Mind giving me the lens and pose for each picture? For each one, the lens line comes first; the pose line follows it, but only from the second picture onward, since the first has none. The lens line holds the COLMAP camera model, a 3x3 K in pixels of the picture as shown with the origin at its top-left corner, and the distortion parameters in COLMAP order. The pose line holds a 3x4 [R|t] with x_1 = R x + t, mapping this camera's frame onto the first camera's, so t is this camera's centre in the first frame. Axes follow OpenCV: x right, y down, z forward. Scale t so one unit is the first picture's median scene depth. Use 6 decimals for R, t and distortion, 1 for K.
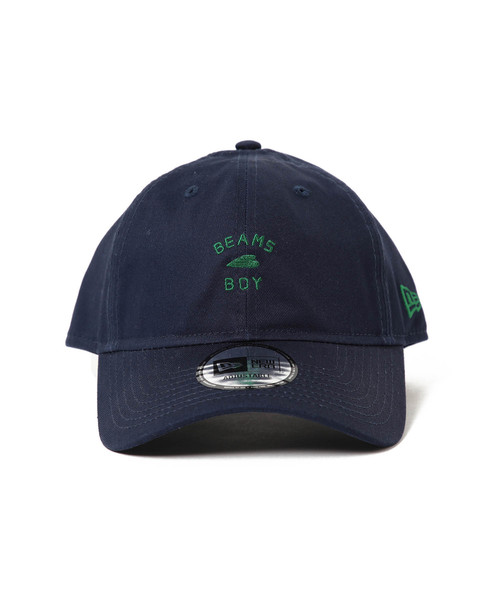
lens RADIAL K [[1698.3, 0, 249.9], [0, 1698.3, 299.8], [0, 0, 1]] dist [-0.019464, 0.000000]
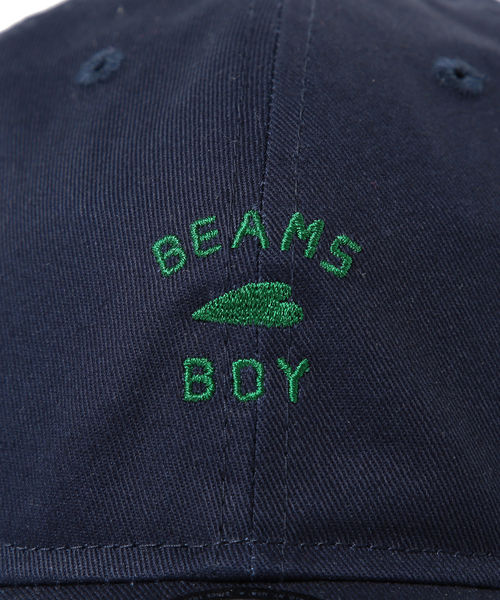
lens RADIAL K [[1906.3, 0, 250.4], [0, 1906.3, 300.1], [0, 0, 1]] dist [0.093316, 0.000000]
pose [[0.995349, 0.035520, -0.089552, 0.025934], [-0.034557, 0.999327, 0.012279, -0.027320], [0.089928, -0.009127, 0.995906, 0.670194]]
